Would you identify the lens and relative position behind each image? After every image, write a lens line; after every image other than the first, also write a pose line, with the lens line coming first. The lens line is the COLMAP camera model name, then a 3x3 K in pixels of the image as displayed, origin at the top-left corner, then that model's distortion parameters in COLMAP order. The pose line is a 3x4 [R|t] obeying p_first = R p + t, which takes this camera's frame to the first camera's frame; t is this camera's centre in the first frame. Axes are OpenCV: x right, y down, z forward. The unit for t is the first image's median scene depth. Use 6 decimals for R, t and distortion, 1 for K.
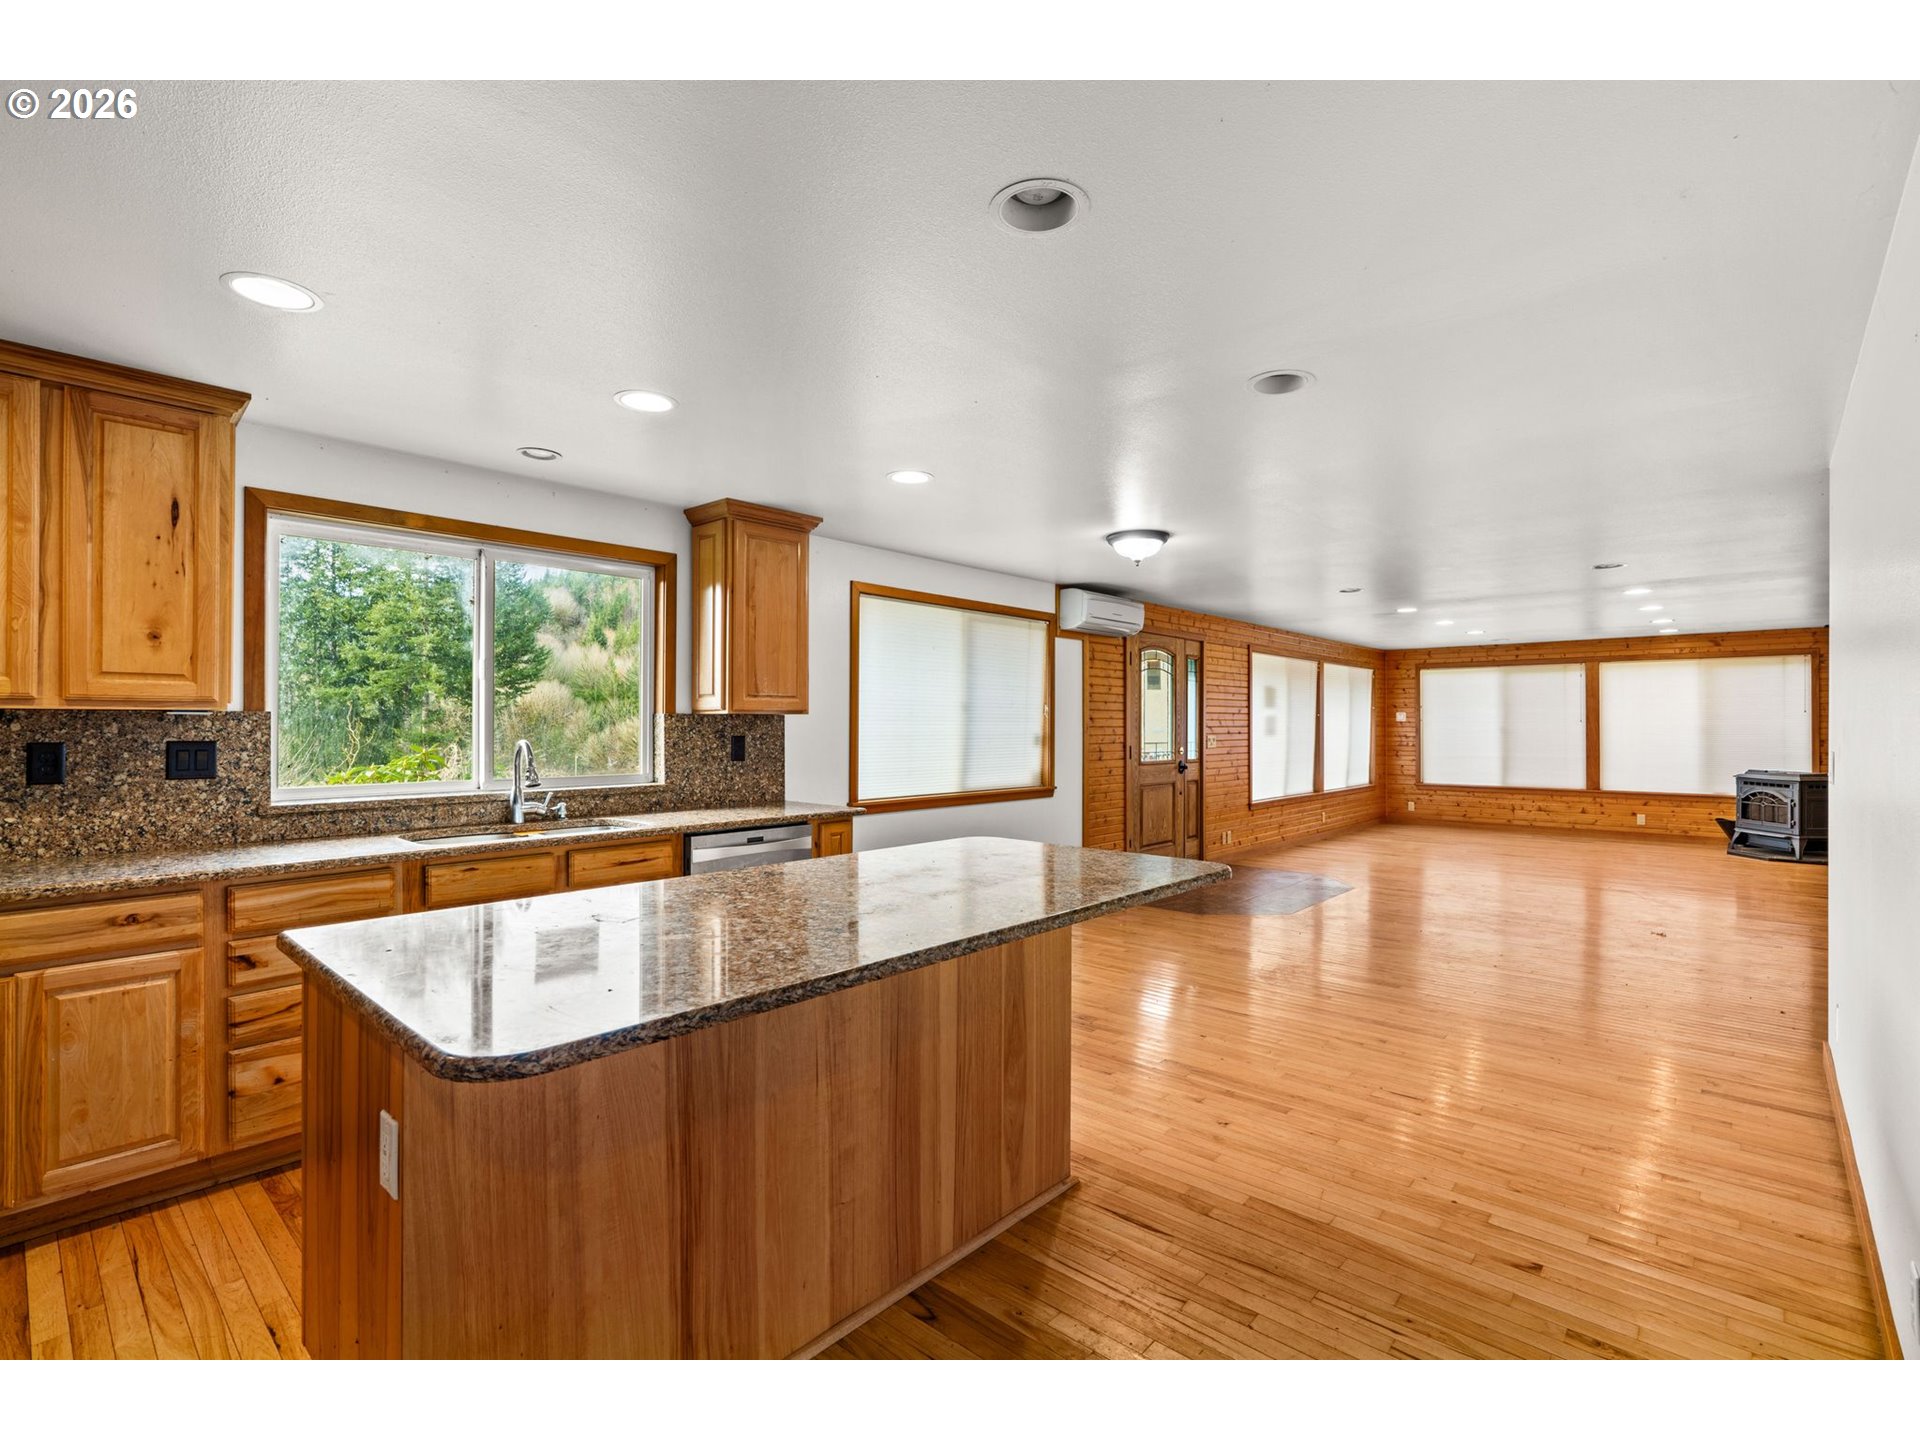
lens RADIAL K [[878.6, 0, 971.4], [0, 878.6, 720.0], [0, 0, 1]] dist [-0.004076, 0.000139]
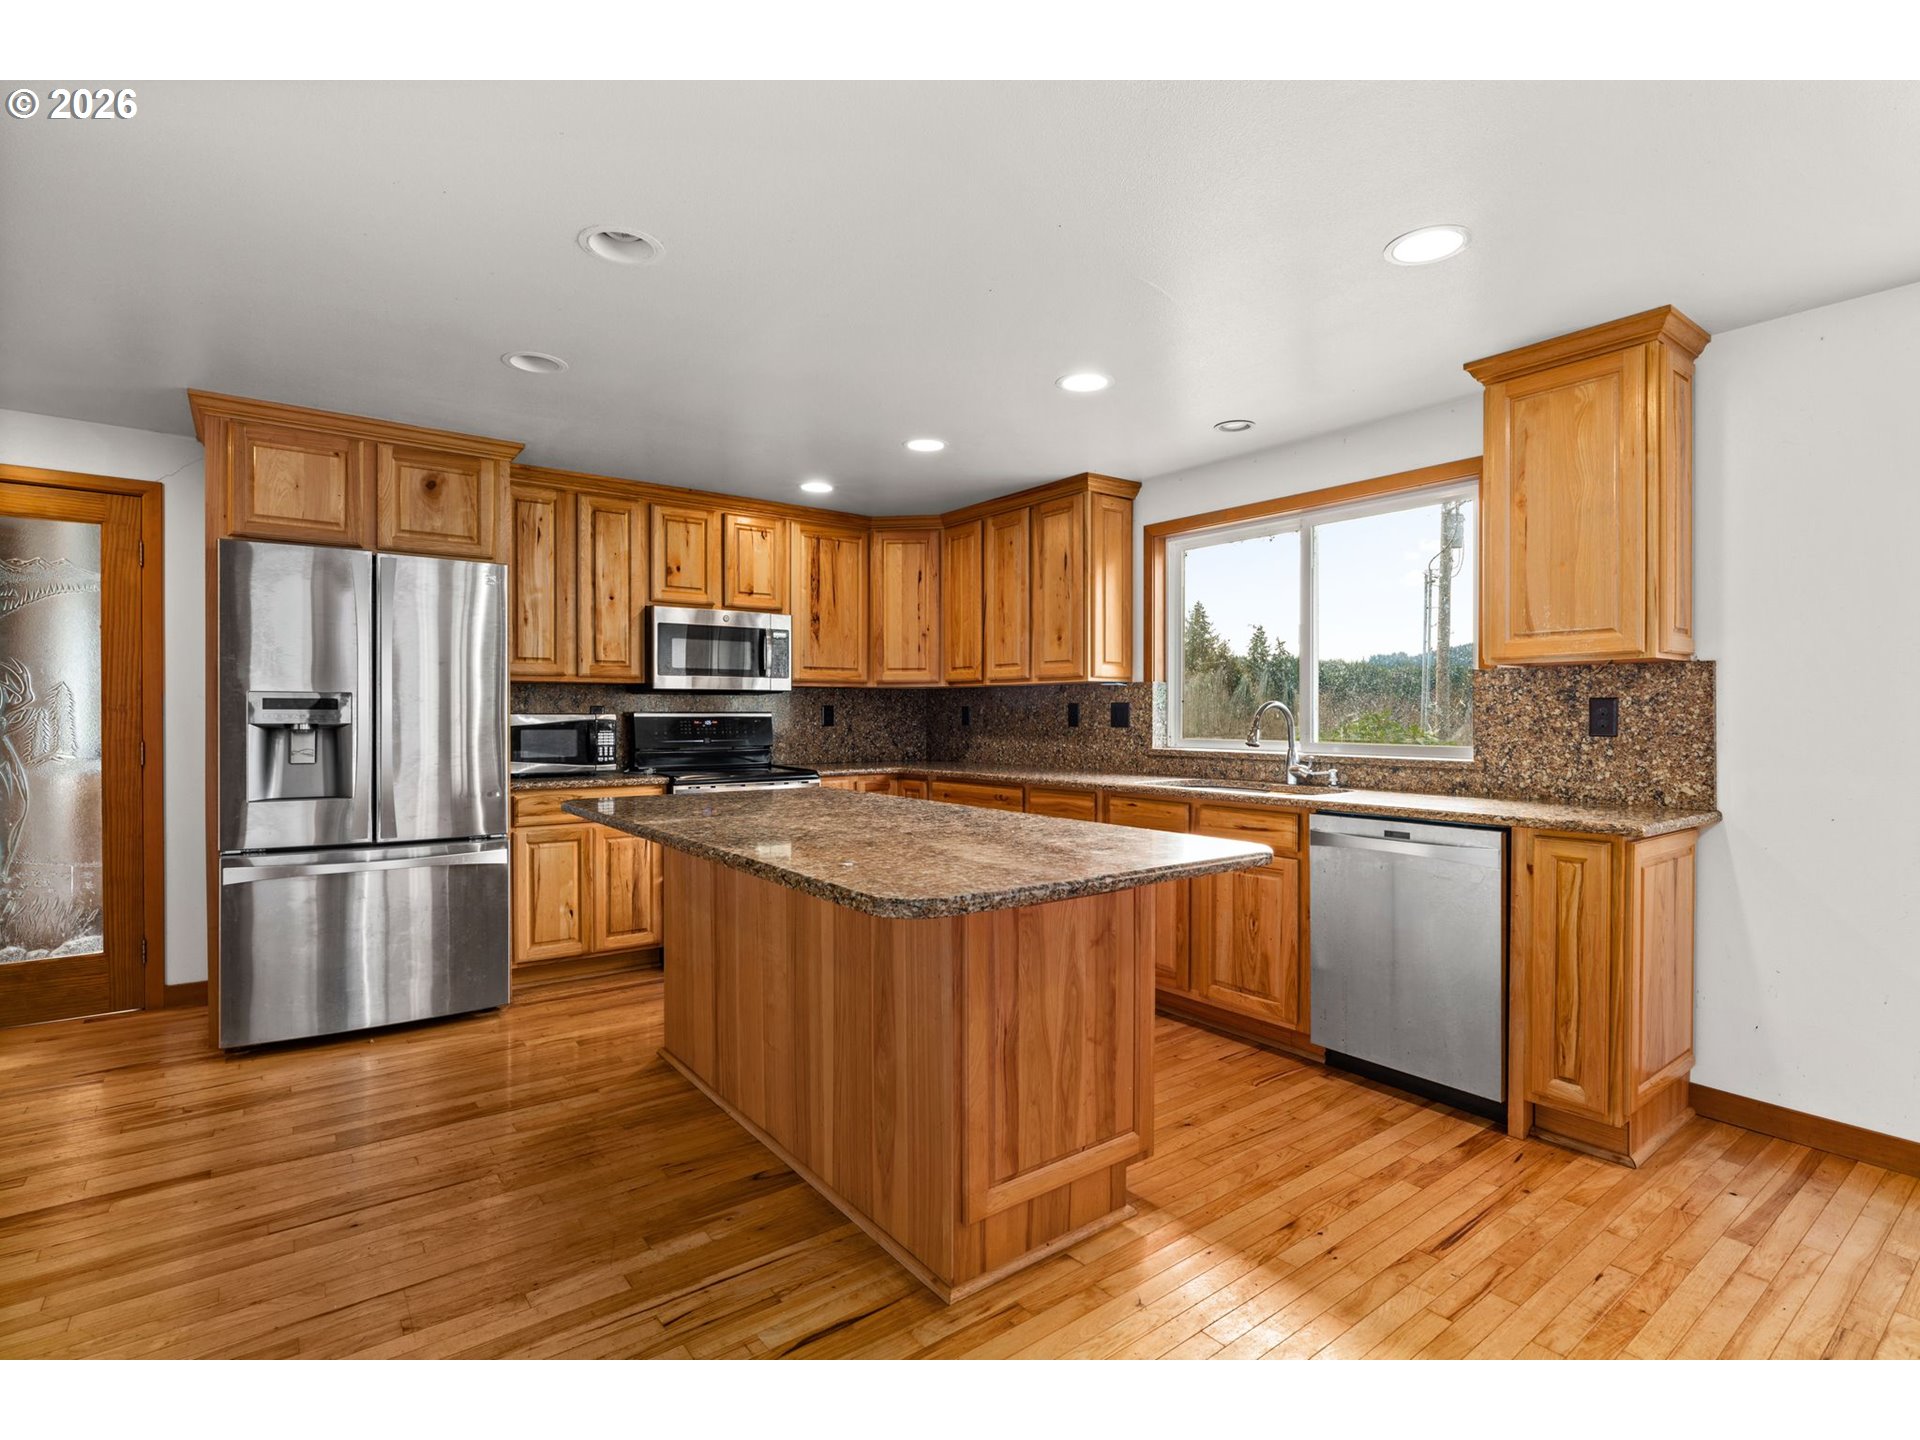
lens RADIAL K [[927.0, 0, 958.1], [0, 927.0, 722.8], [0, 0, 1]] dist [-0.001893, 0.000014]
pose [[-0.191762, 0.005416, -0.981427, 0.274254], [0.000619, 0.999985, 0.005397, 0.018234], [0.981441, 0.000428, -0.191762, 0.372517]]
